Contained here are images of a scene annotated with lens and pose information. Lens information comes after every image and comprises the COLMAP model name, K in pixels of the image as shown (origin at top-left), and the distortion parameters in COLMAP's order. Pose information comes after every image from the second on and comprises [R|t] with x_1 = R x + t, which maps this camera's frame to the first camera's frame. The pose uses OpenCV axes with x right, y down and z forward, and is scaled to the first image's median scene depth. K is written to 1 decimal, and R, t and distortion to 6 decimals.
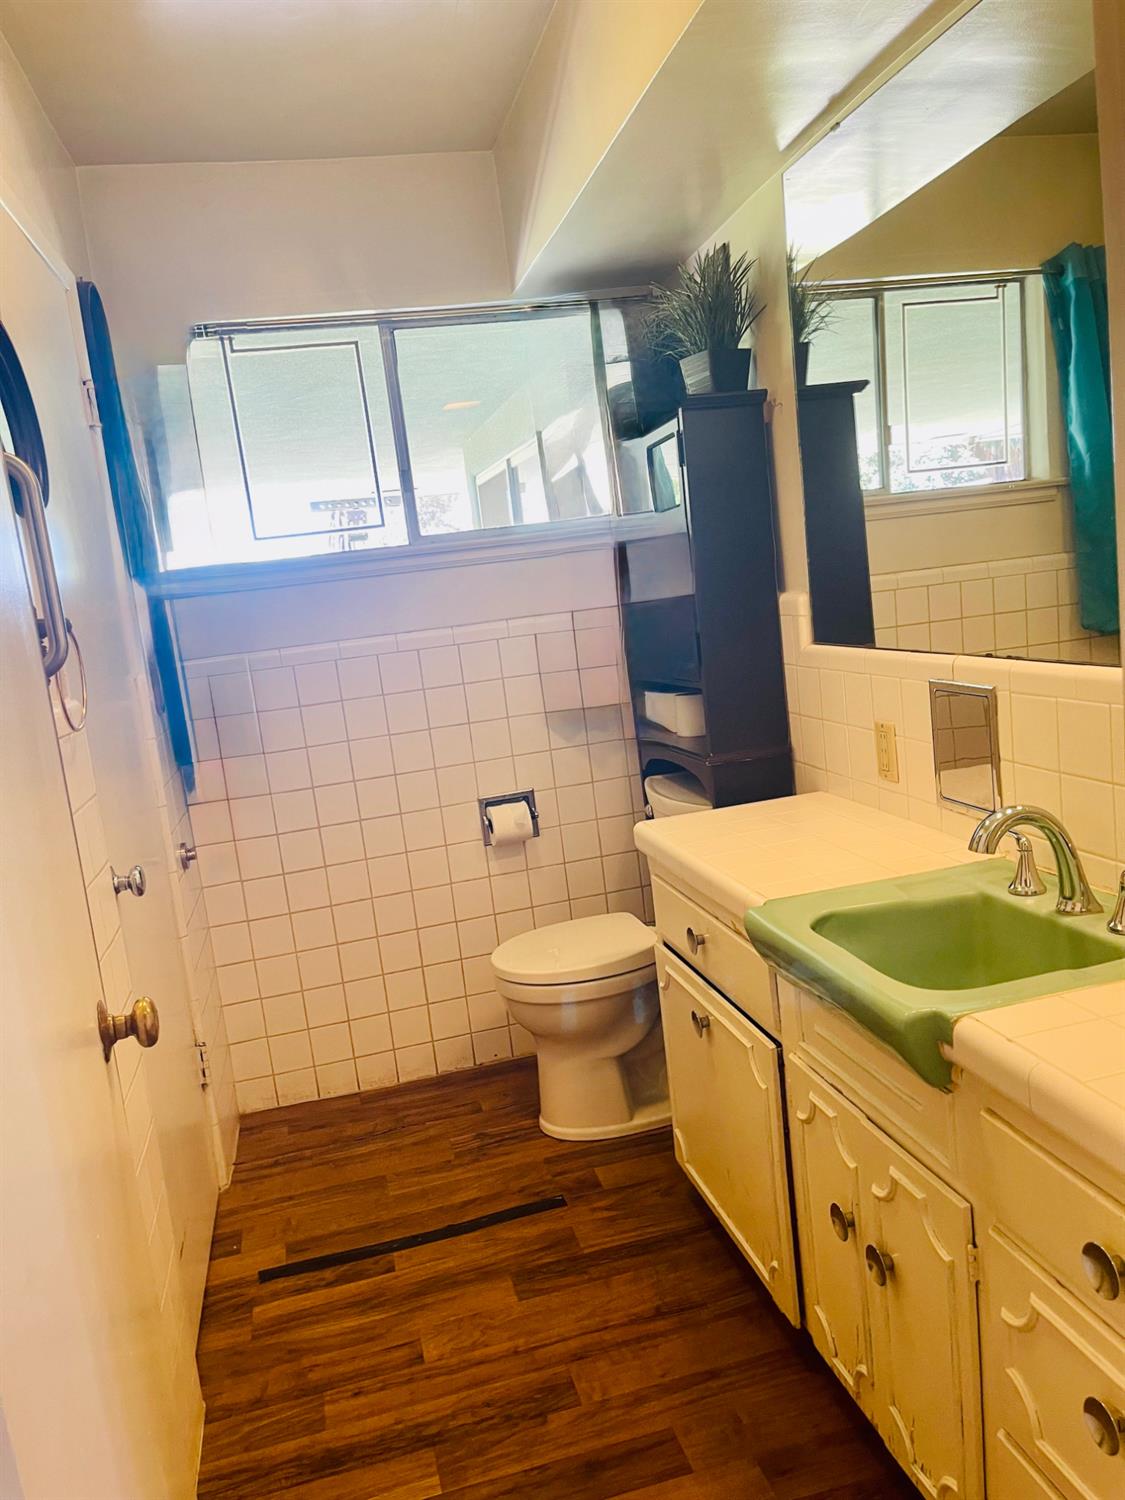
lens RADIAL K [[1121.3, 0, 562.5], [0, 1121.3, 750.0], [0, 0, 1]] dist [0.068179, -0.096734]
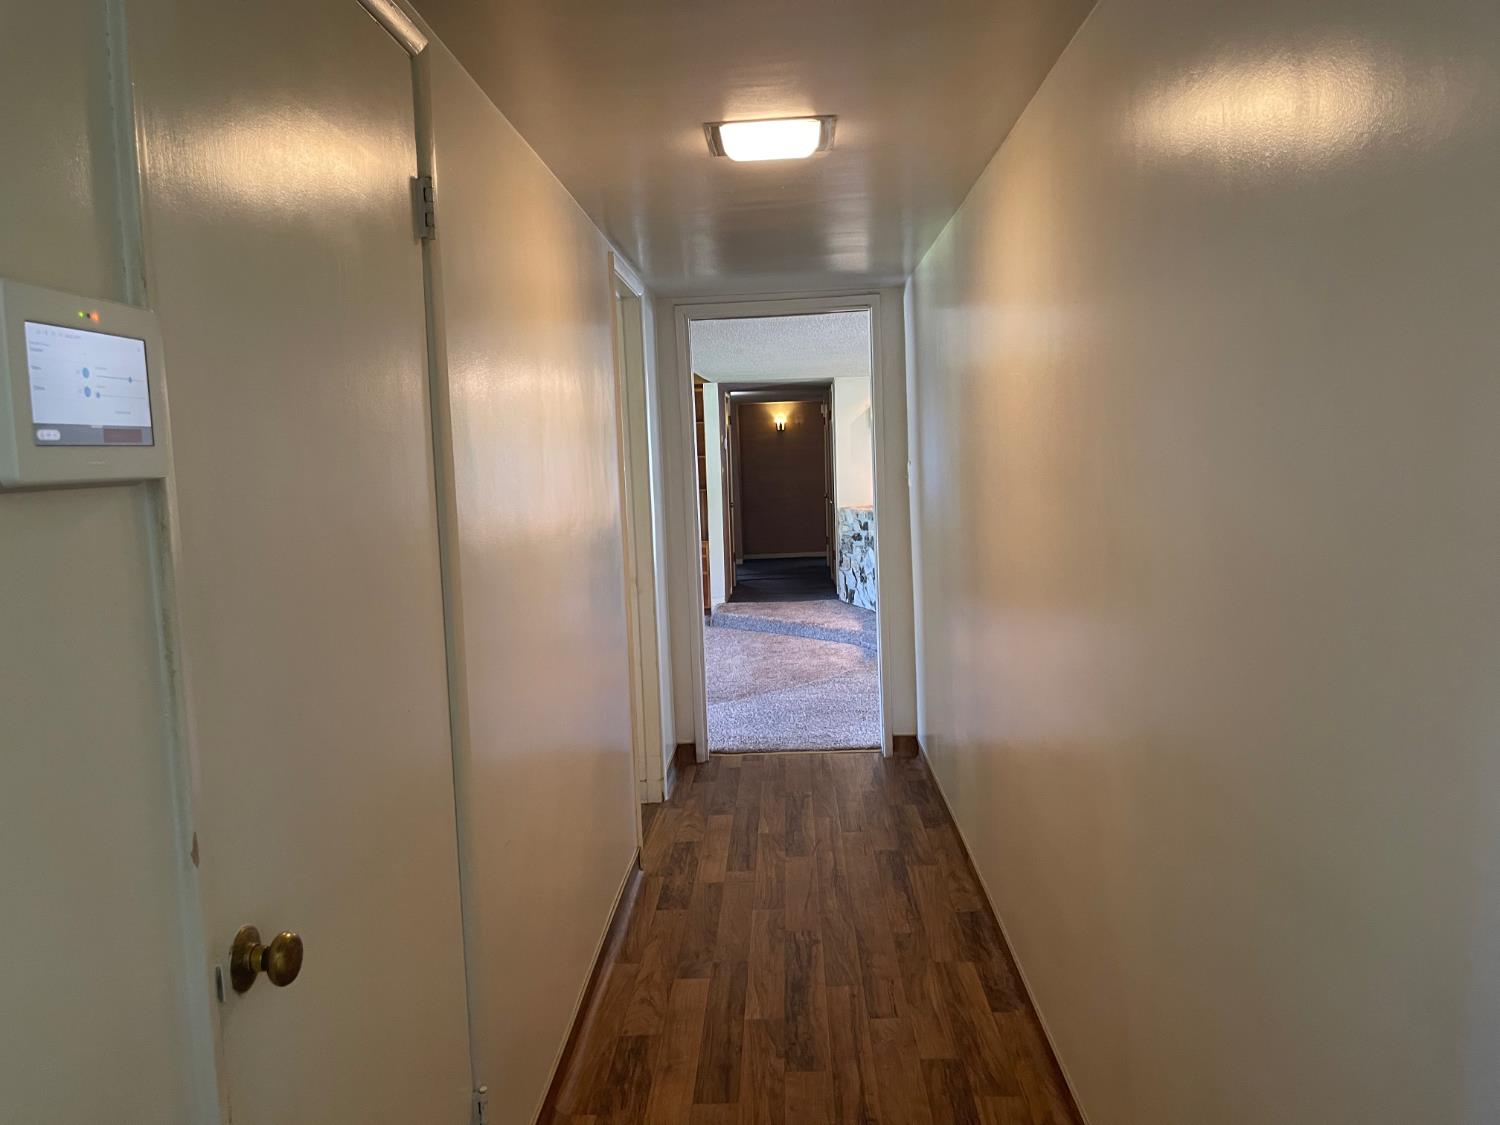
lens RADIAL K [[1121.3, 0, 750.0], [0, 1121.3, 562.5], [0, 0, 1]] dist [0.068179, -0.096734]
pose [[-0.256077, 0.218358, -0.941671, 1.092359], [-0.072858, 0.967022, 0.244050, -0.326719], [0.963907, 0.131103, -0.231723, 1.097476]]
